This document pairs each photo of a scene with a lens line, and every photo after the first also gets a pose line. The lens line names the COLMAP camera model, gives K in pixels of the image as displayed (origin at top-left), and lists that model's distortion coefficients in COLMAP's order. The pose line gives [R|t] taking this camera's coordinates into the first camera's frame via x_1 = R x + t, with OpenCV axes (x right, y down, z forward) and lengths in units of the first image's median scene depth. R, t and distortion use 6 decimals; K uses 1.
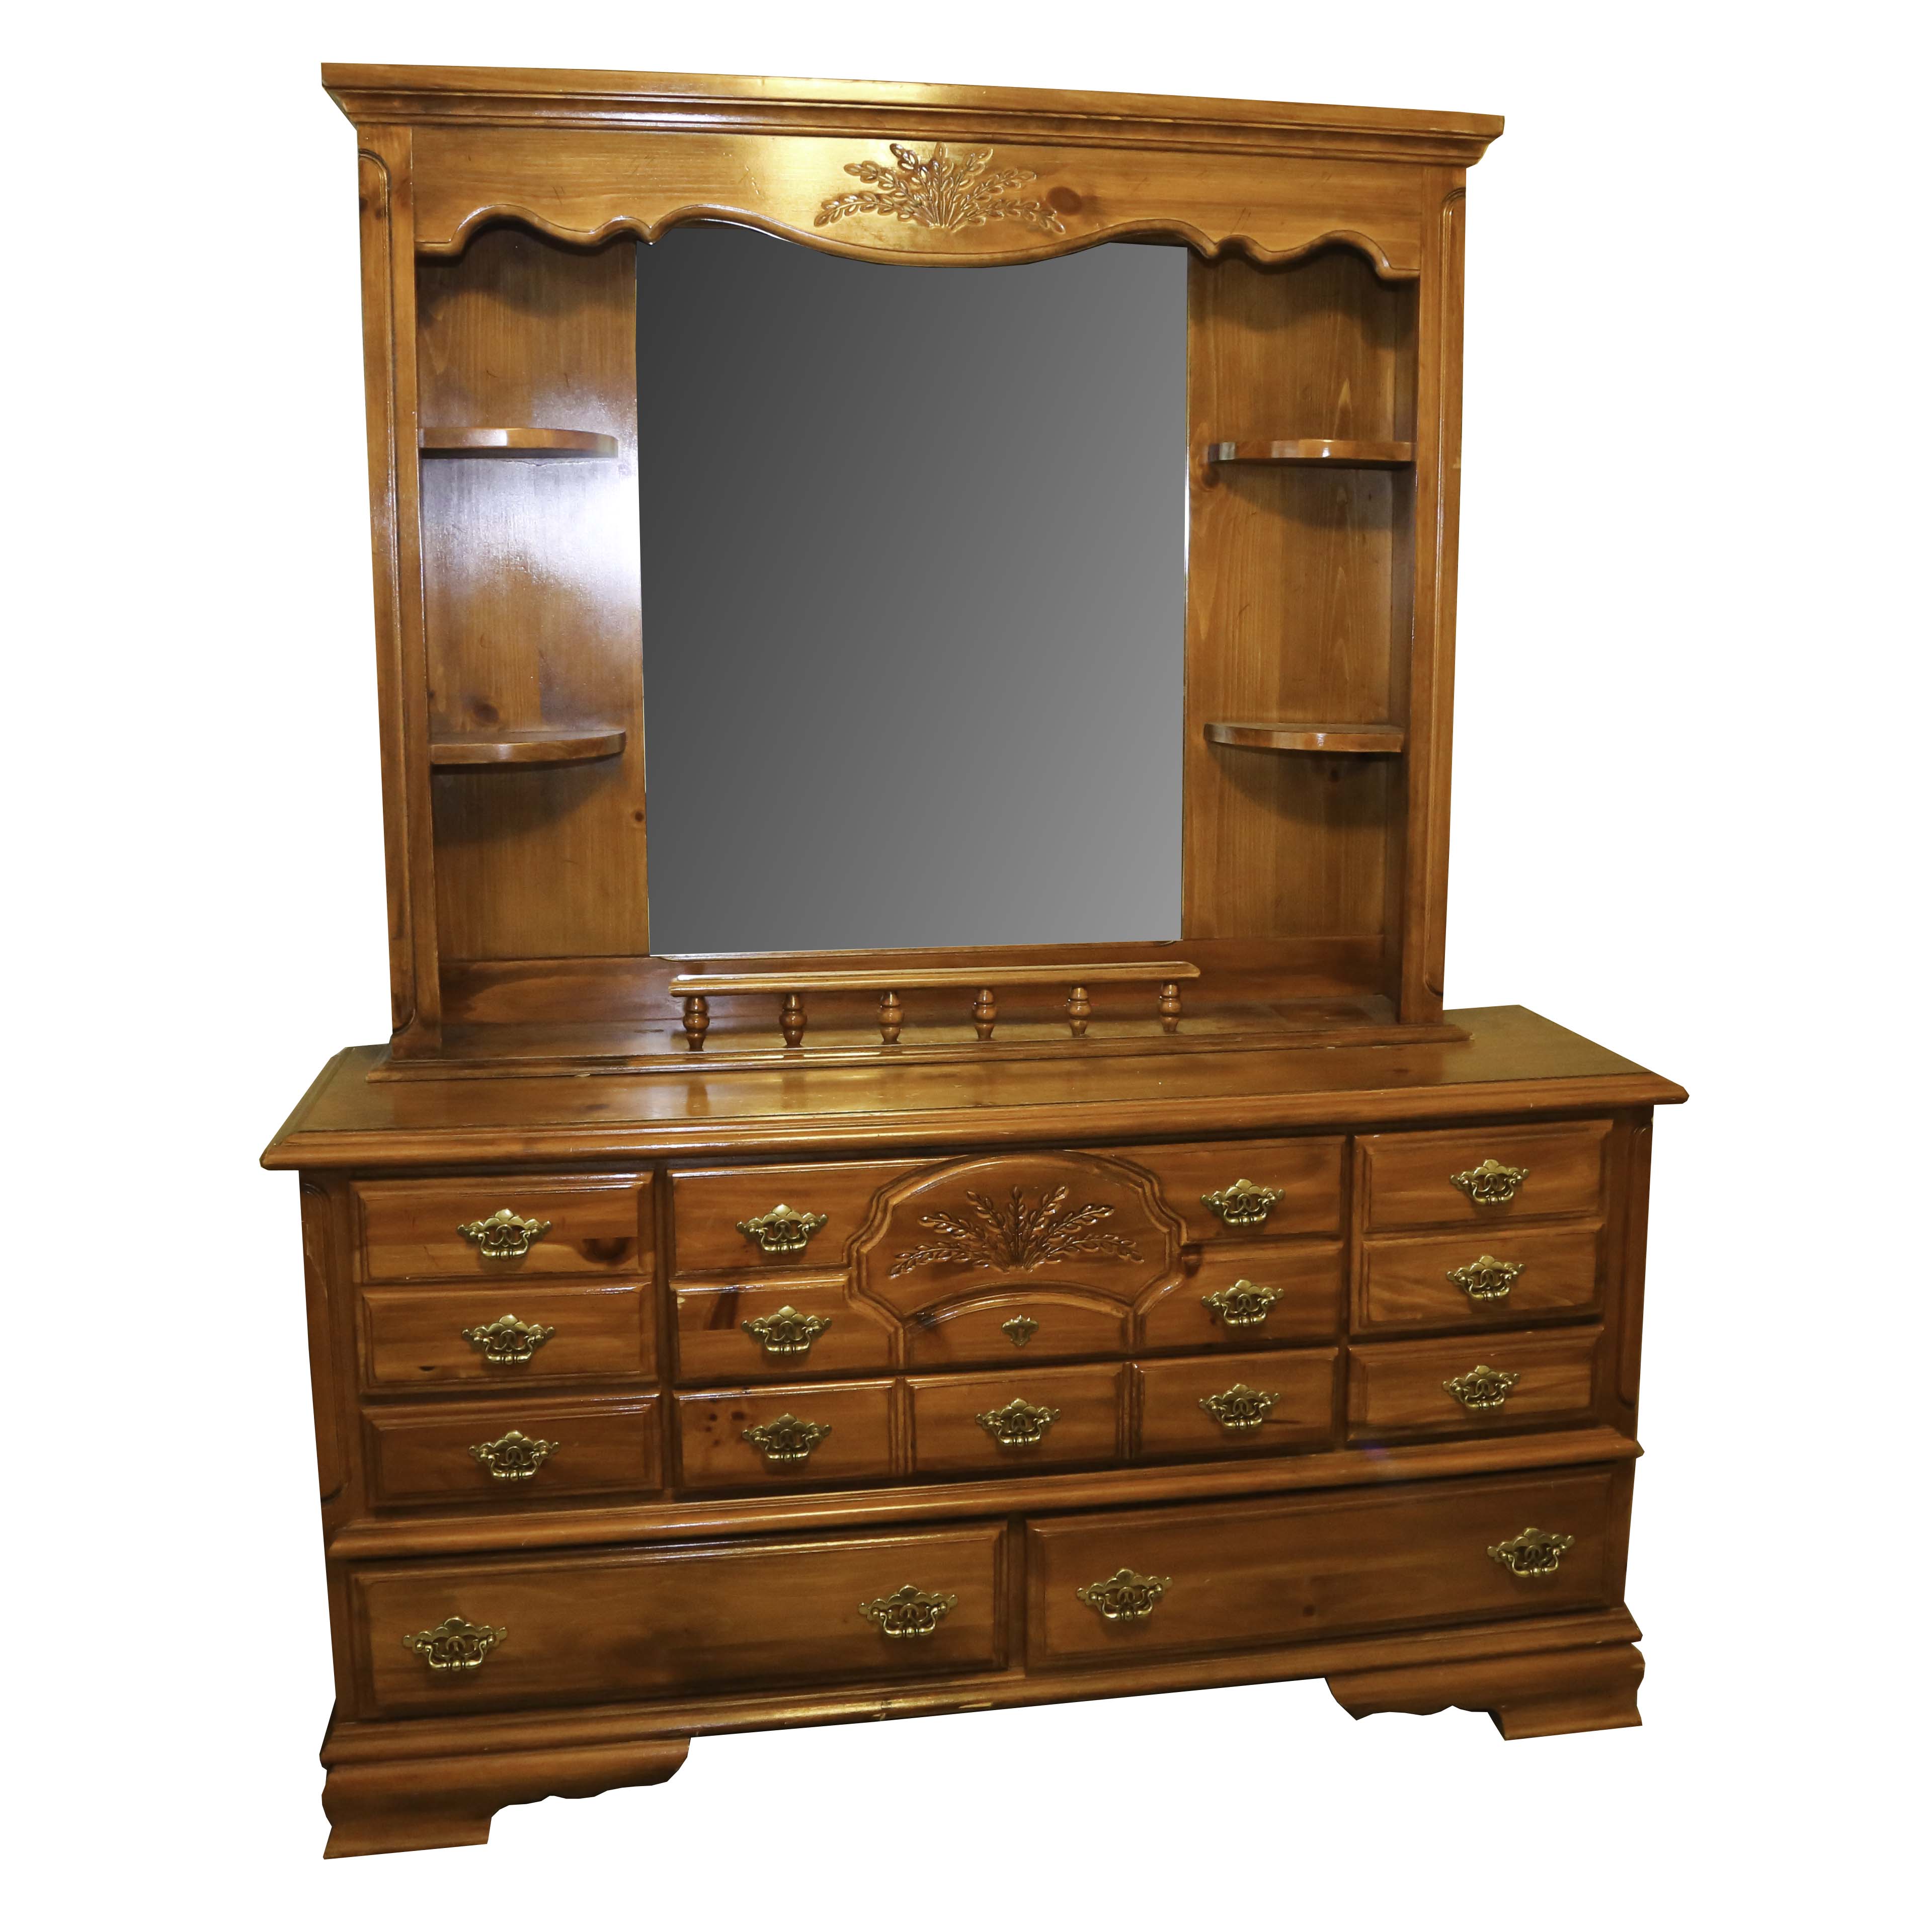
lens RADIAL K [[2024.5, 0, 1006.3], [0, 2024.5, 859.9], [0, 0, 1]] dist [-0.115363, 0.008814]
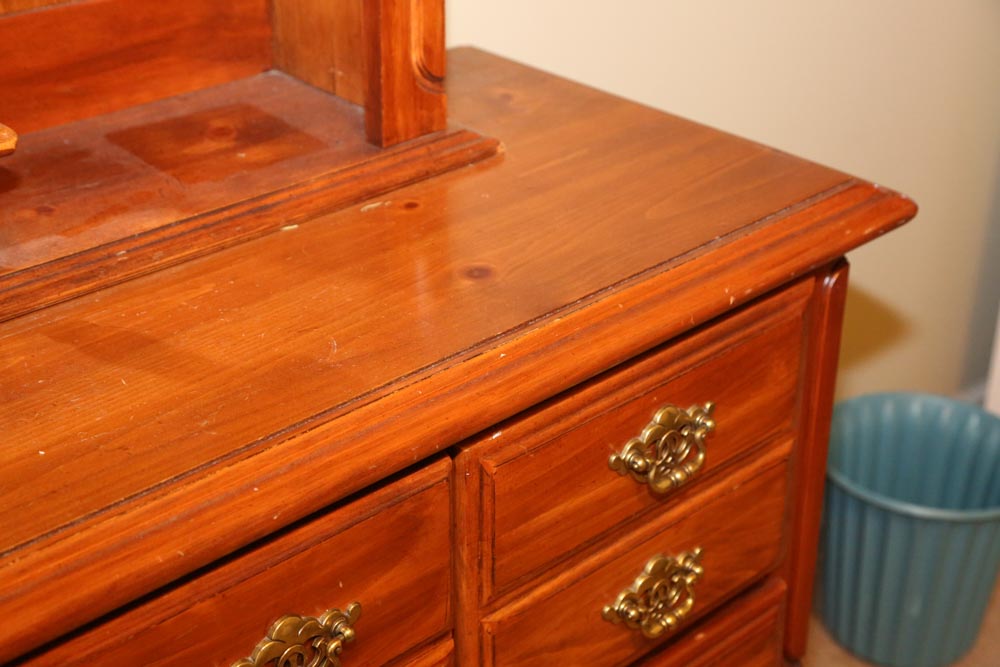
lens RADIAL K [[1650.9, 0, 500.0], [0, 1650.9, 333.5], [0, 0, 1]] dist [0.205505, 0.004348]
pose [[0.838066, -0.251124, 0.484336, -0.007983], [0.069173, 0.929511, 0.362250, -0.032849], [-0.541165, -0.270087, 0.796363, 0.625386]]
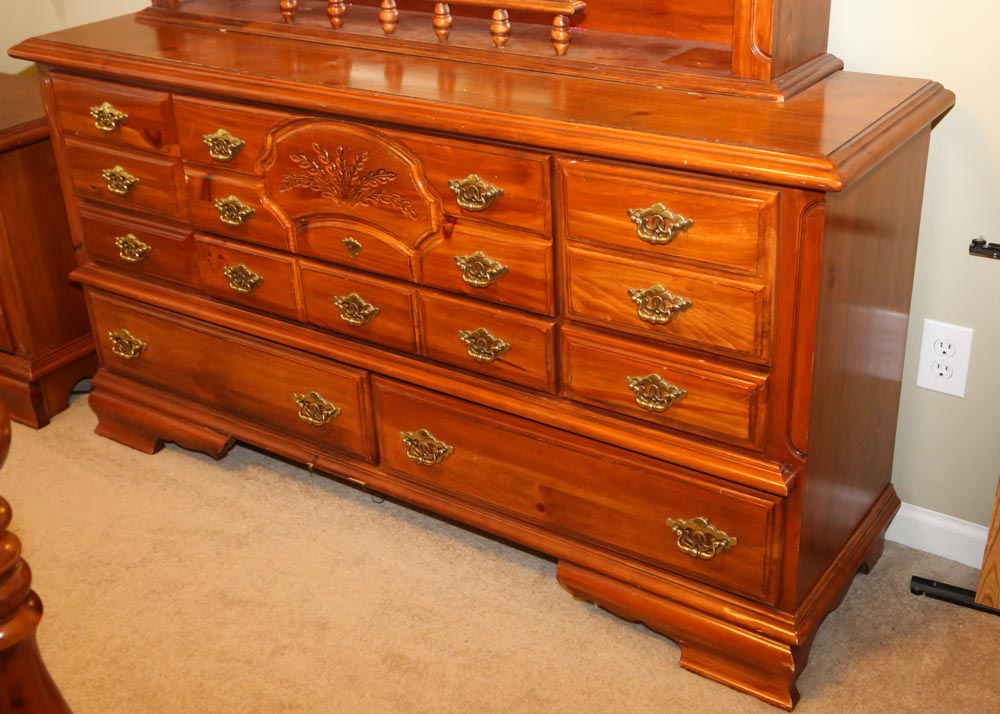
lens RADIAL K [[1242.6, 0, 500.0], [0, 1242.6, 357.0], [0, 0, 1]] dist [-0.012540, -0.009672]
pose [[0.709058, 0.290932, -0.642336, 0.608113], [-0.052883, 0.930295, 0.362981, -0.018442], [0.703164, -0.223406, 0.675018, 0.413194]]
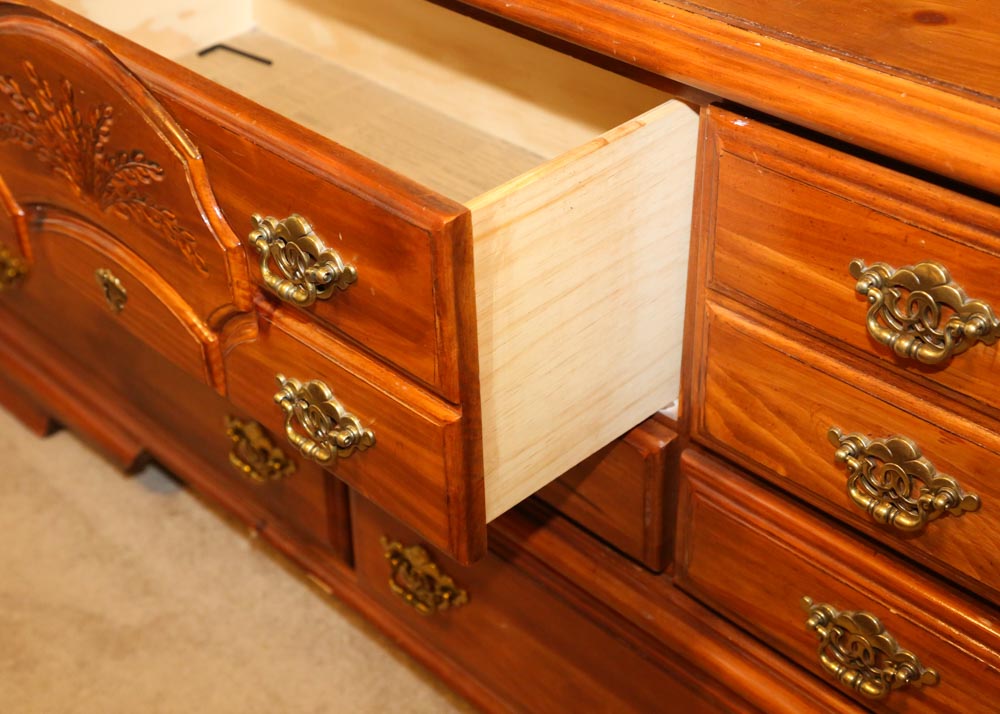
lens RADIAL K [[1484.3, 0, 499.4], [0, 1484.3, 340.9], [0, 0, 1]] dist [0.161788, -0.015958]
pose [[0.561812, 0.453239, -0.692056, 0.400045], [-0.101196, 0.867929, 0.486269, 0.008046], [0.821052, -0.203159, 0.533479, 0.683129]]
